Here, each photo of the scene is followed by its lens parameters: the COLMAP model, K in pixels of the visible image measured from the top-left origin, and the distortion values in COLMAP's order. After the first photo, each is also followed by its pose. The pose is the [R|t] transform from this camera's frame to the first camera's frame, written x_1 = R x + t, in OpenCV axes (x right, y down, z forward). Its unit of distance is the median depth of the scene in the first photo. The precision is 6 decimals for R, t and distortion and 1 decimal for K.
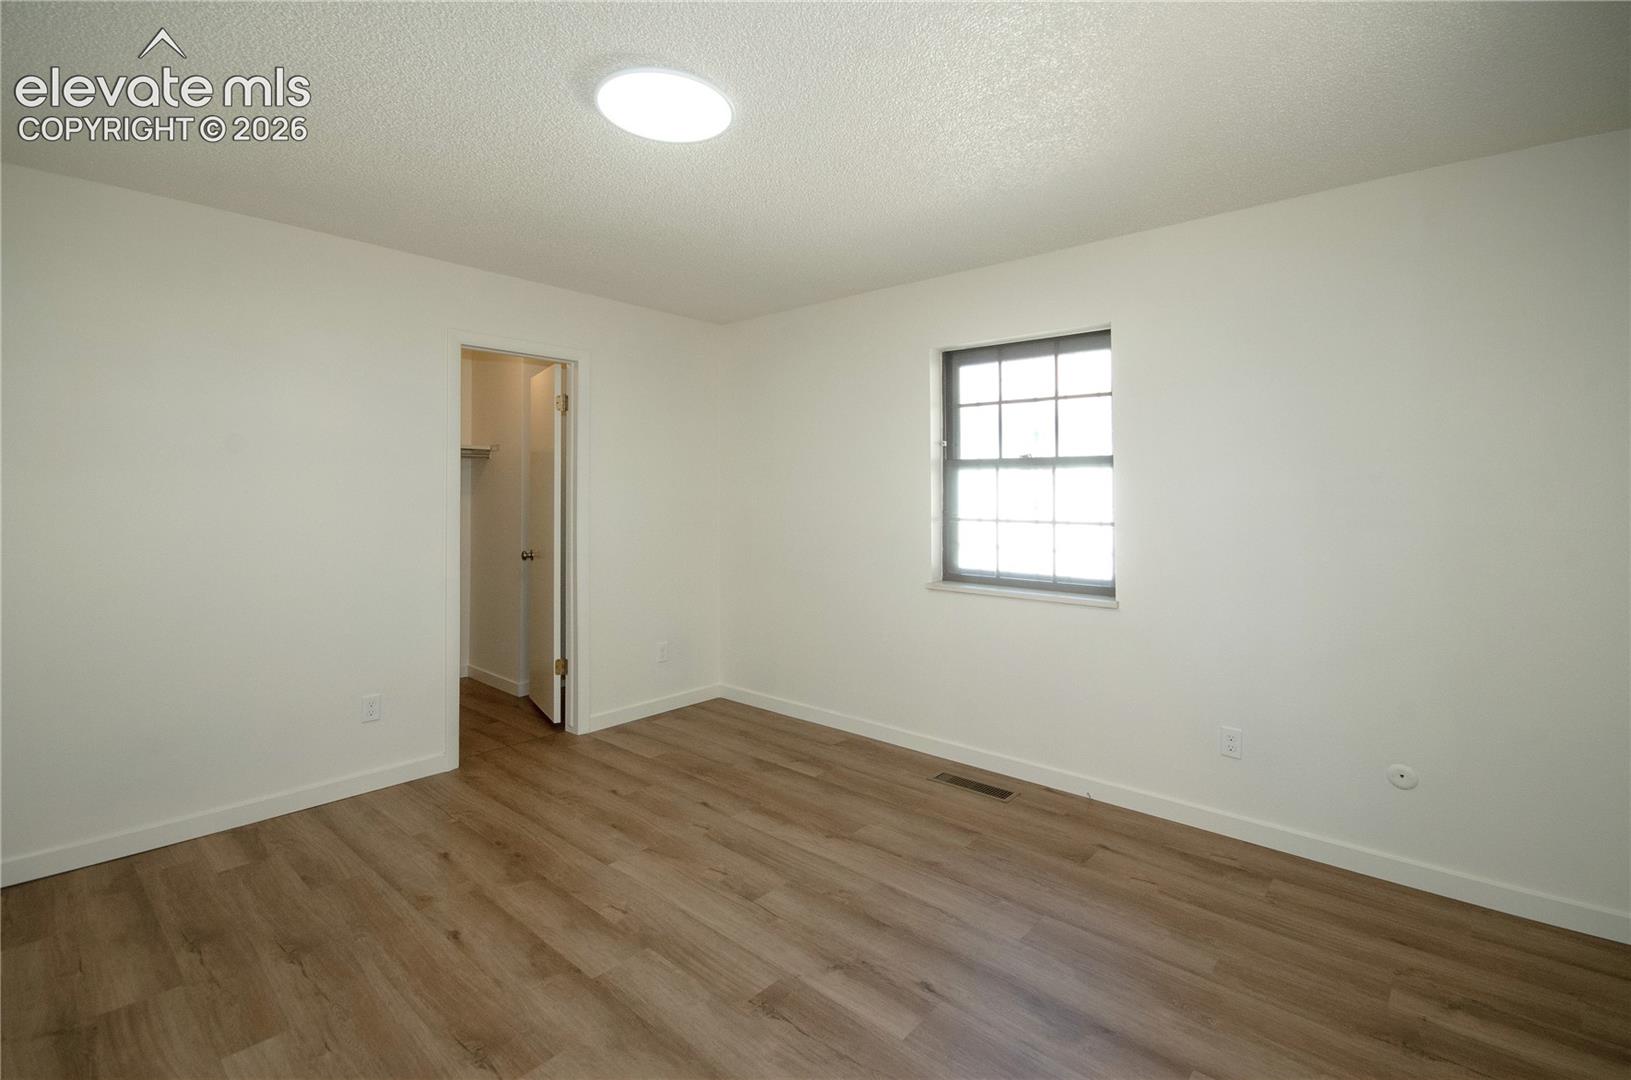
lens RADIAL K [[716.0, 0, 872.4], [0, 716.0, 511.4], [0, 0, 1]] dist [-0.002569, -0.000780]
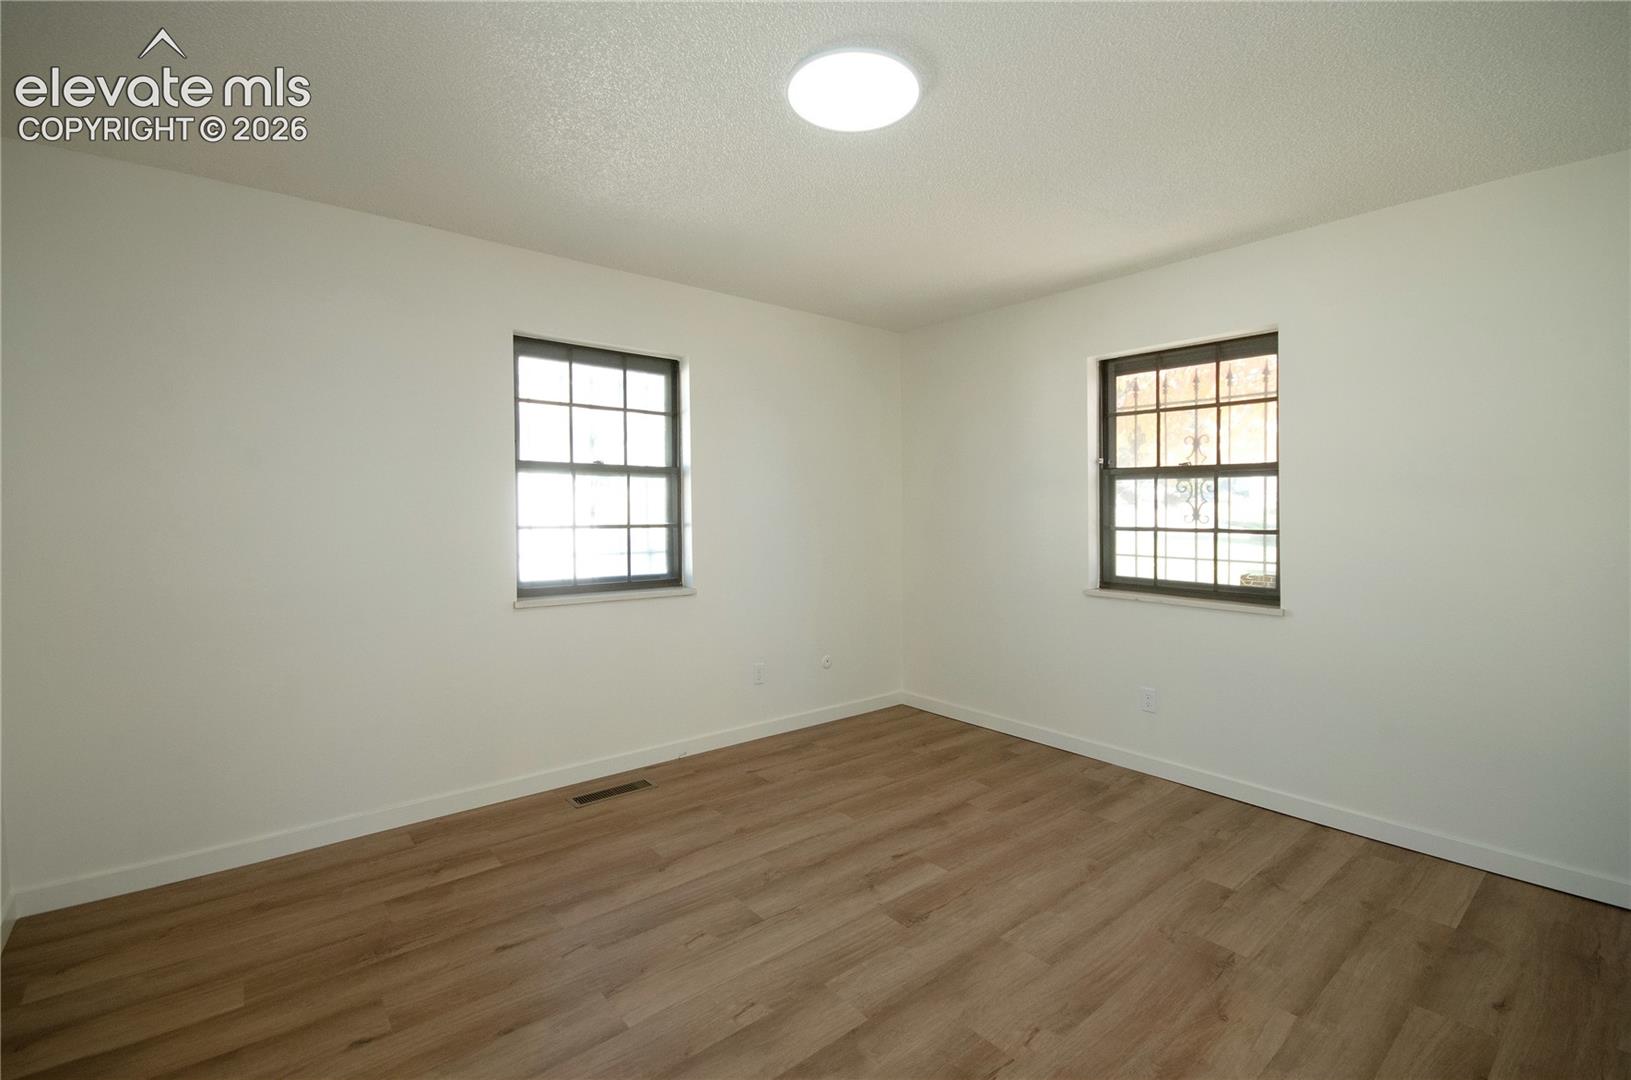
lens RADIAL K [[722.7, 0, 814.7], [0, 722.7, 535.0], [0, 0, 1]] dist [-0.000003, -0.000446]
pose [[0.191459, -0.039657, 0.980699, -0.909452], [0.016388, 0.999173, 0.037204, -0.008832], [-0.981364, 0.008949, 0.191951, 0.615794]]
